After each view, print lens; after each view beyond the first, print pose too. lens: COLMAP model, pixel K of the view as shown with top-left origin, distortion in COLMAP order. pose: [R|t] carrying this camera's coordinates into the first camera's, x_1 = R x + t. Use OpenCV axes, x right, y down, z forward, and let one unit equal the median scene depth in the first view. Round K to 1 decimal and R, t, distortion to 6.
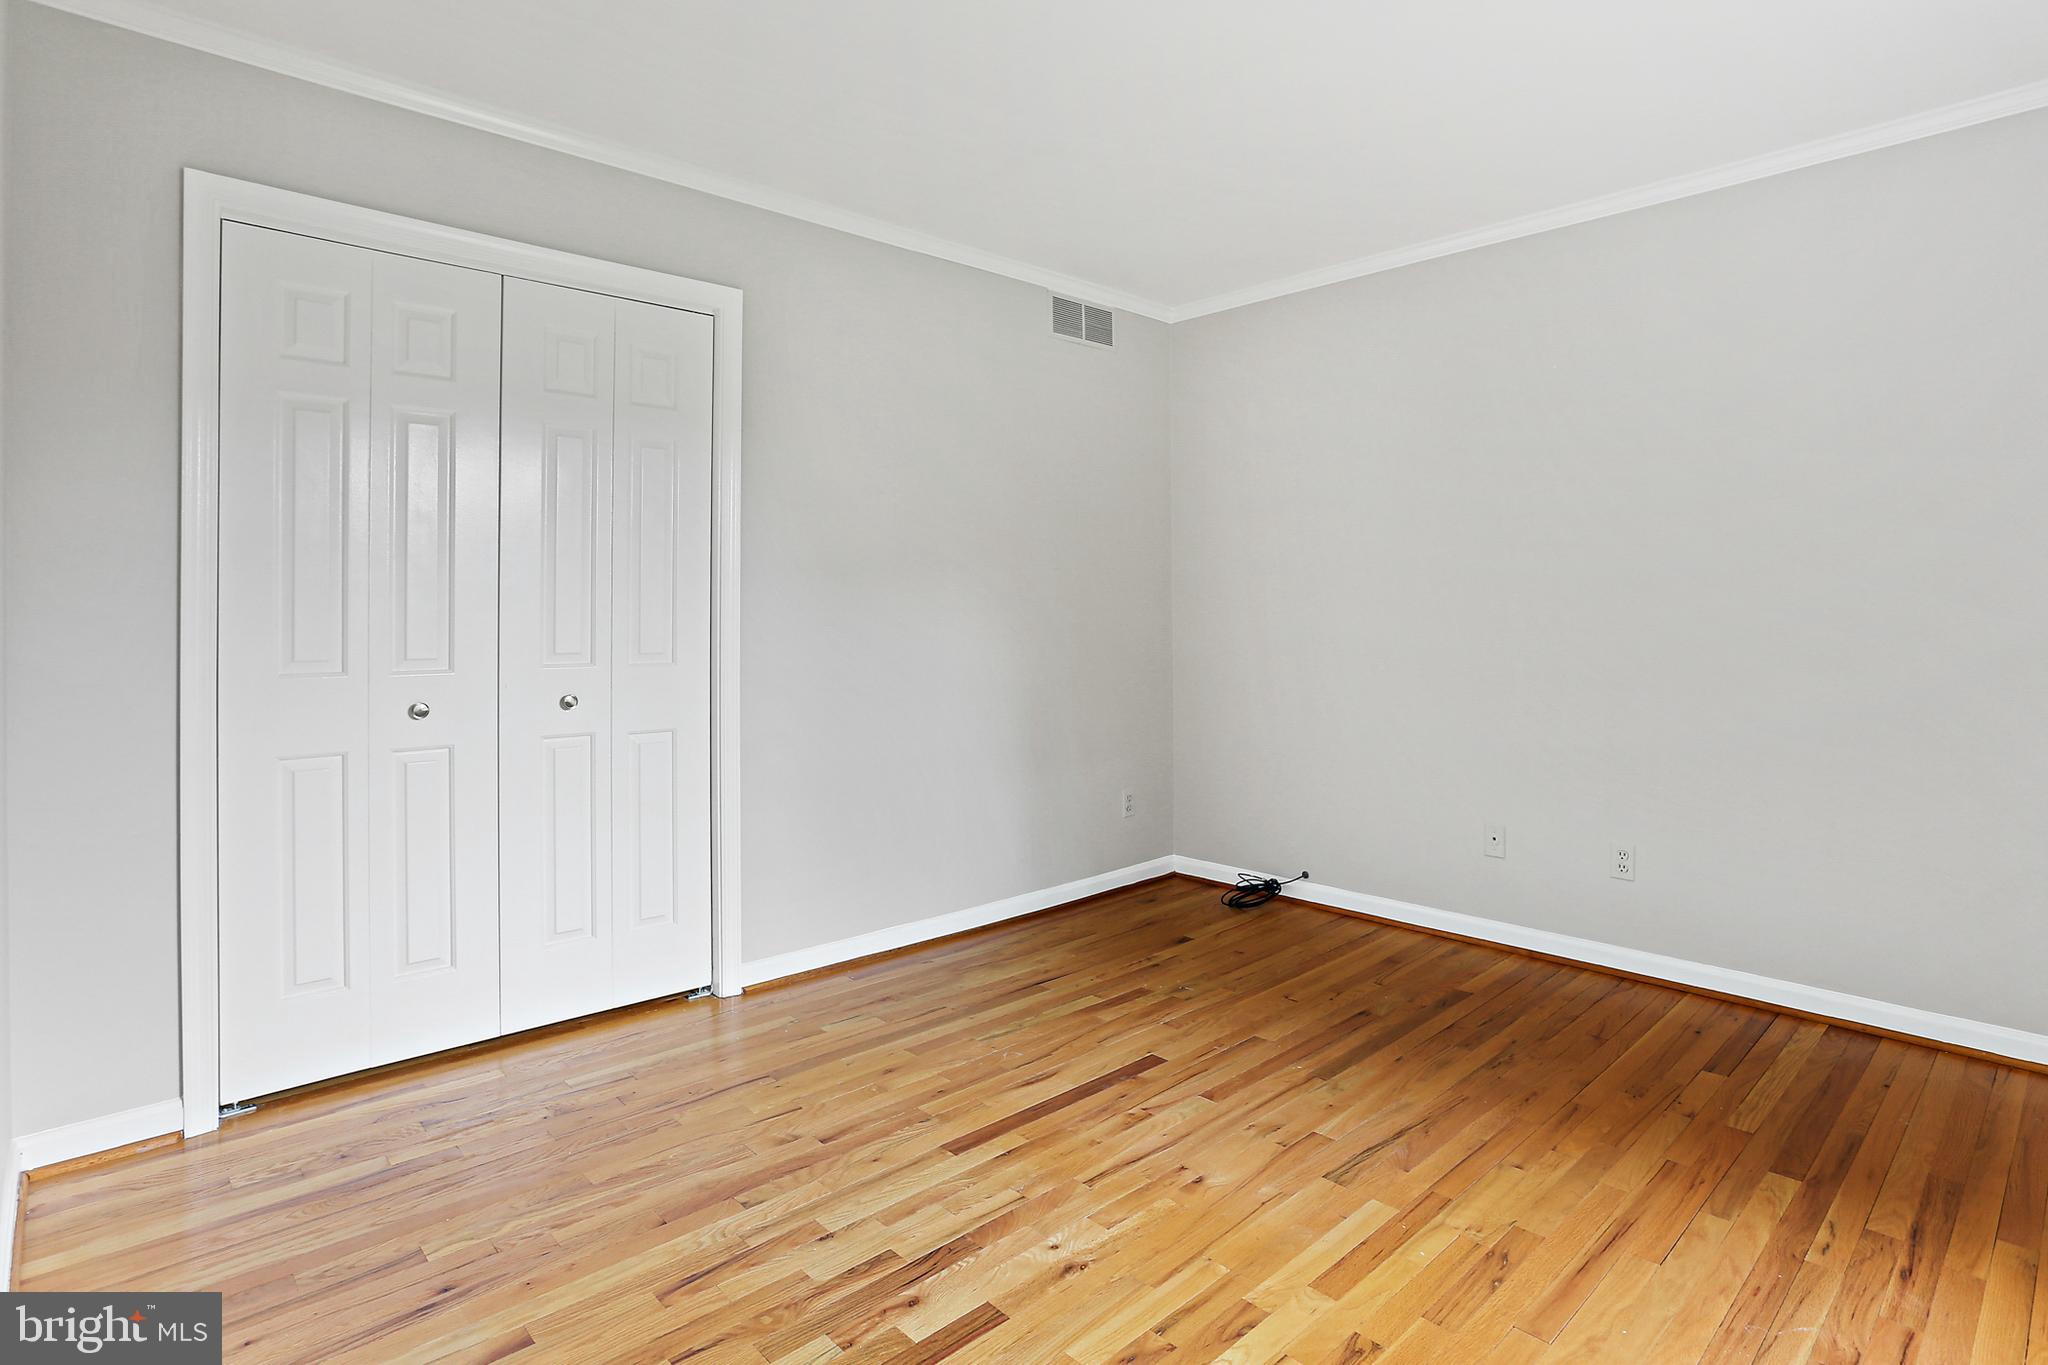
lens RADIAL K [[1042.6, 0, 1003.8], [0, 1042.6, 603.5], [0, 0, 1]] dist [-0.014698, 0.000287]
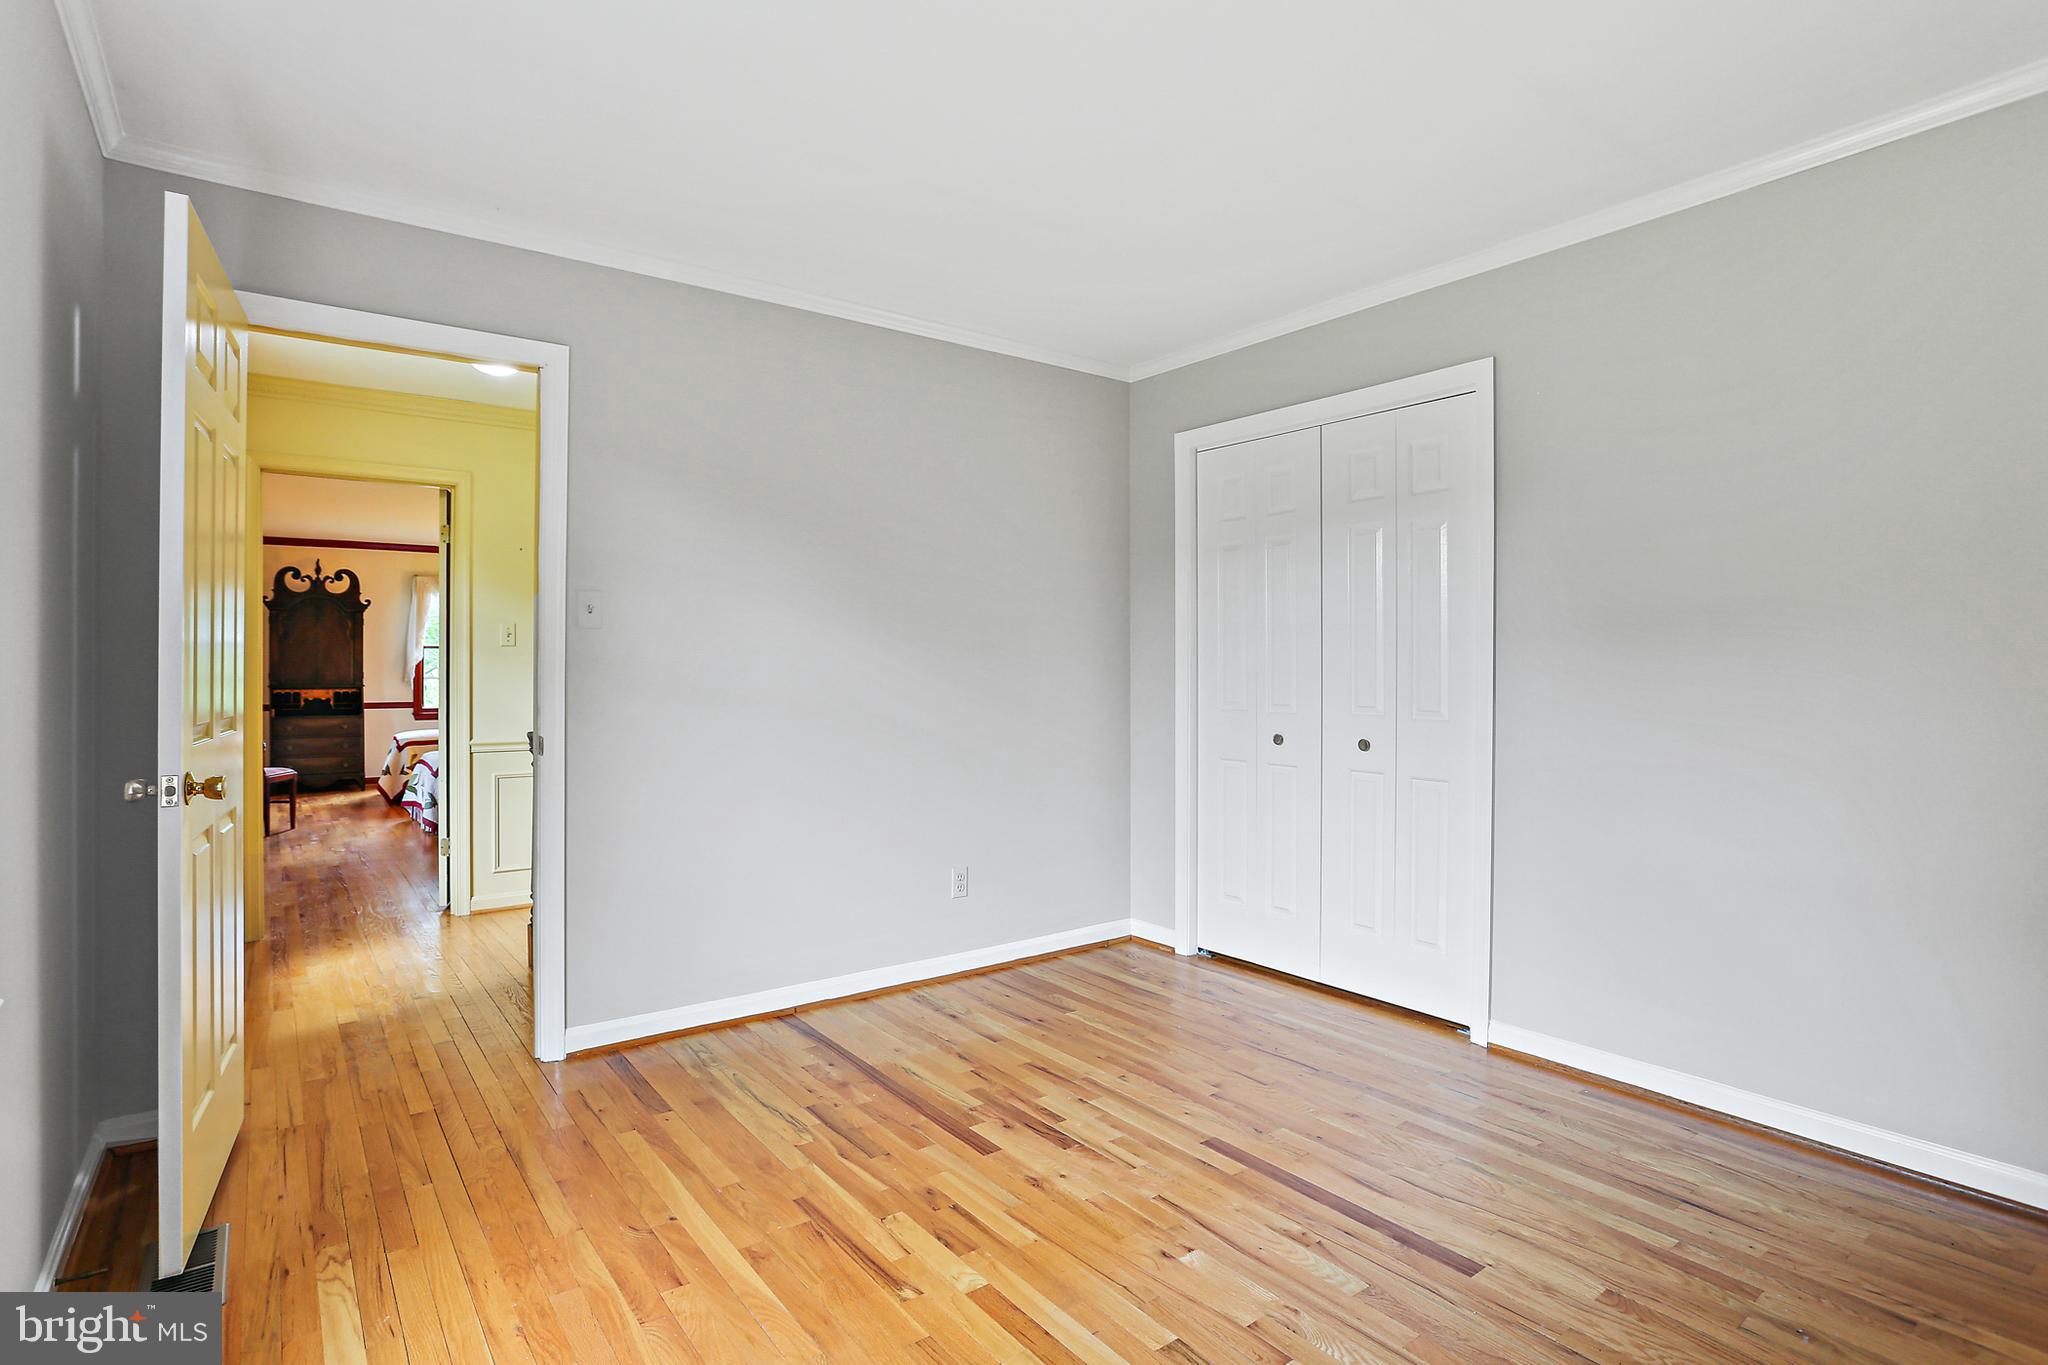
lens RADIAL K [[1016.3, 0, 1024.0], [0, 1016.3, 682.5], [0, 0, 1]] dist [-0.060599, 0.031000]
pose [[-0.090954, 0.007464, -0.995827, 1.038382], [0.008099, 0.999944, 0.006756, 0.013195], [0.995822, -0.007450, -0.091009, 0.883499]]
